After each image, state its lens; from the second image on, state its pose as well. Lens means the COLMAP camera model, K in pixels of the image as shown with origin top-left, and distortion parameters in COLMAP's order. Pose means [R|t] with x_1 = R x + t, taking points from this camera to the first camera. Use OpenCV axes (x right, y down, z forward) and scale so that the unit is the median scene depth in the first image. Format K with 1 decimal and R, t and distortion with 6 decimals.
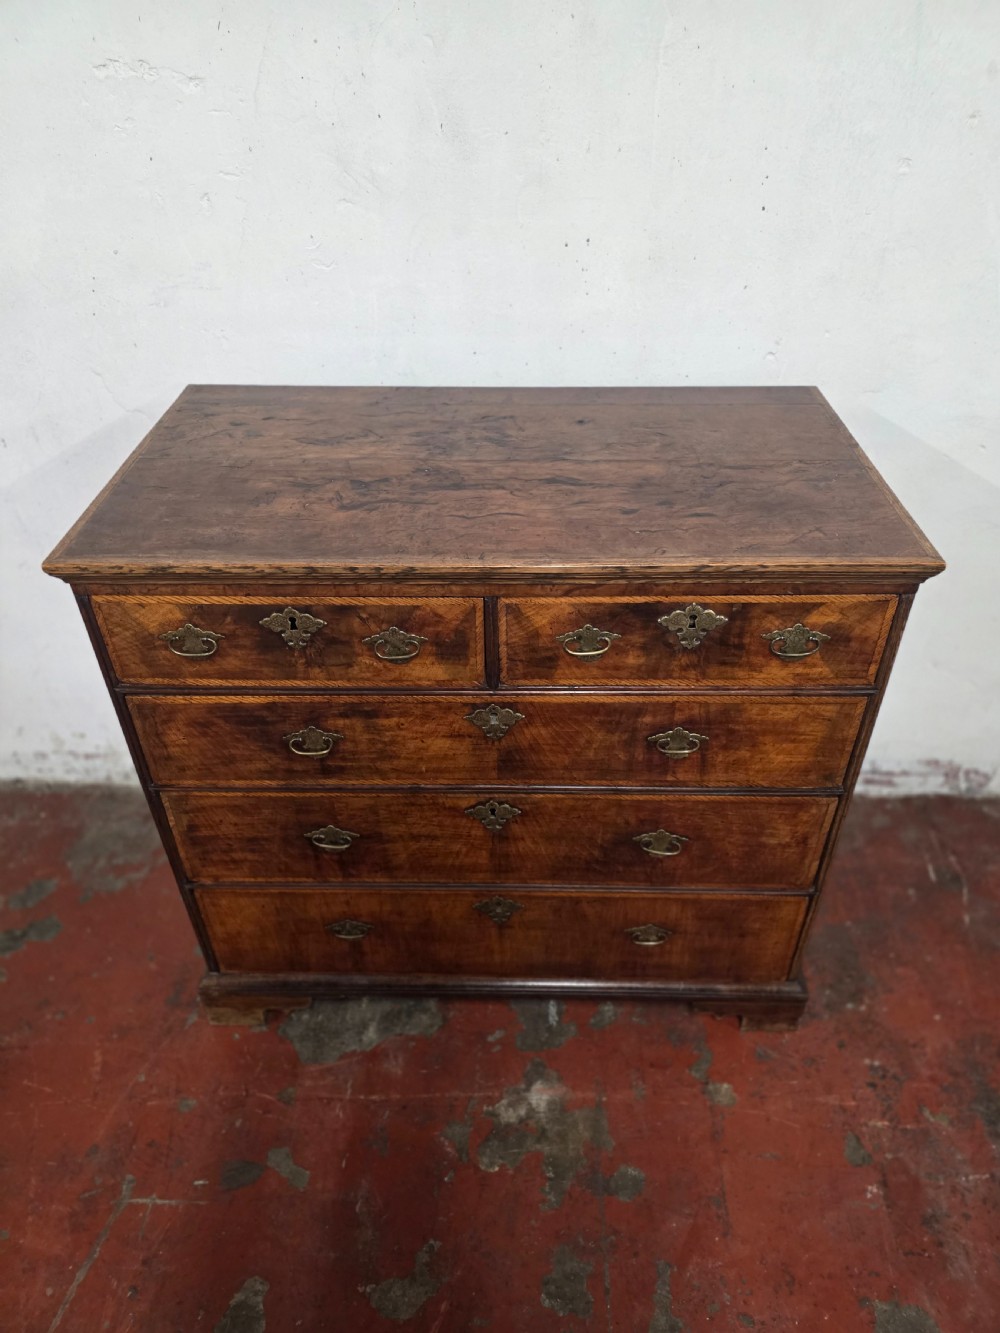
lens RADIAL K [[901.1, 0, 509.1], [0, 901.1, 670.6], [0, 0, 1]] dist [0.074455, -0.081504]
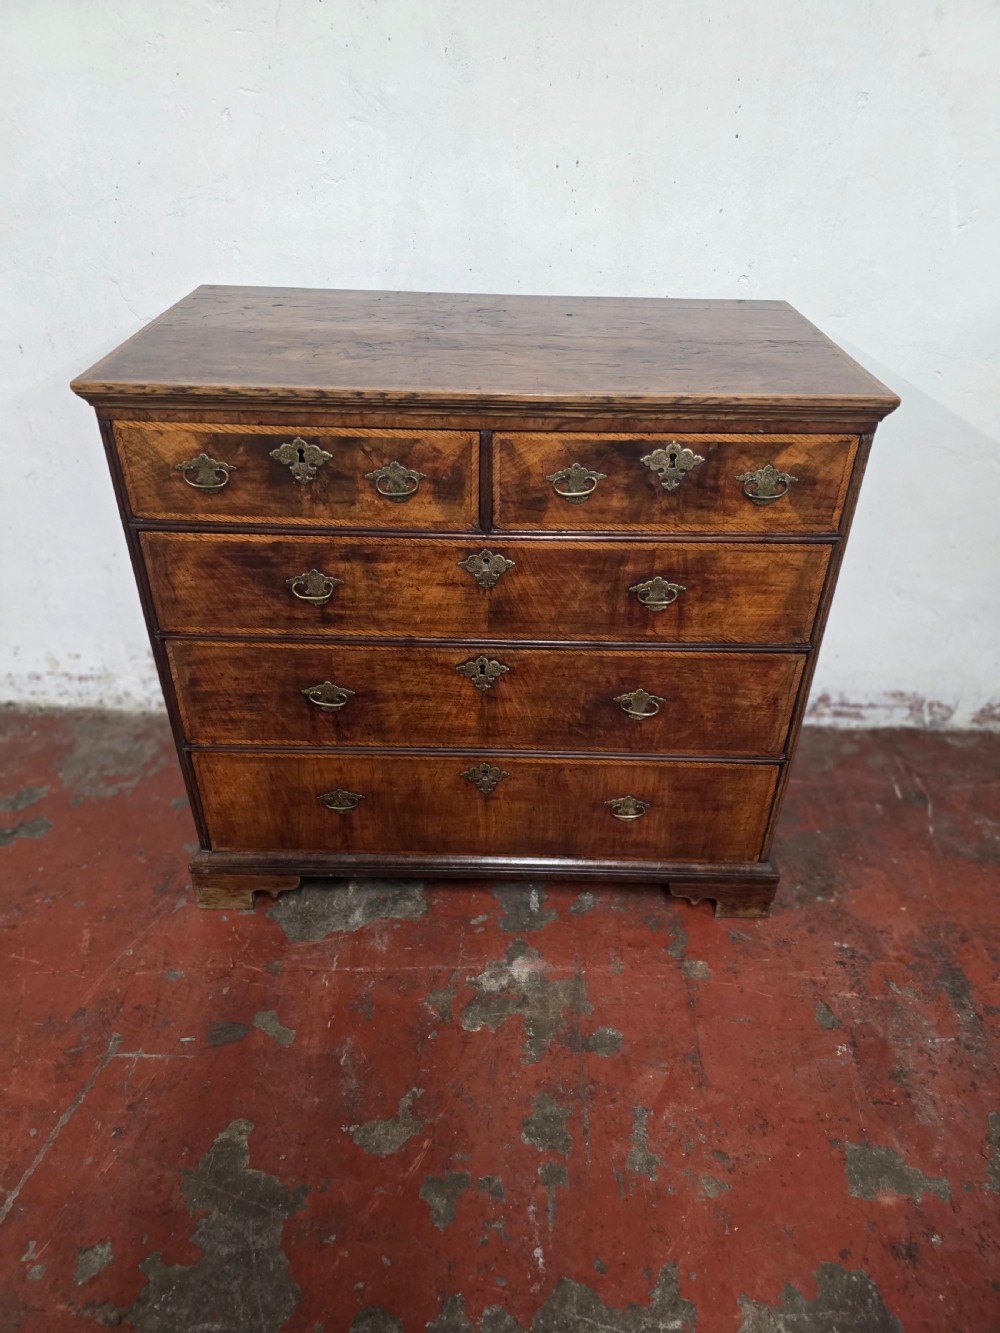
lens RADIAL K [[901.1, 0, 509.1], [0, 901.1, 666.4], [0, 0, 1]] dist [0.074455, -0.081504]
pose [[0.999565, 0.016928, 0.024172, -0.012784], [-0.015295, 0.997689, -0.066204, 0.234723], [-0.025236, 0.065805, 0.997513, -0.055036]]
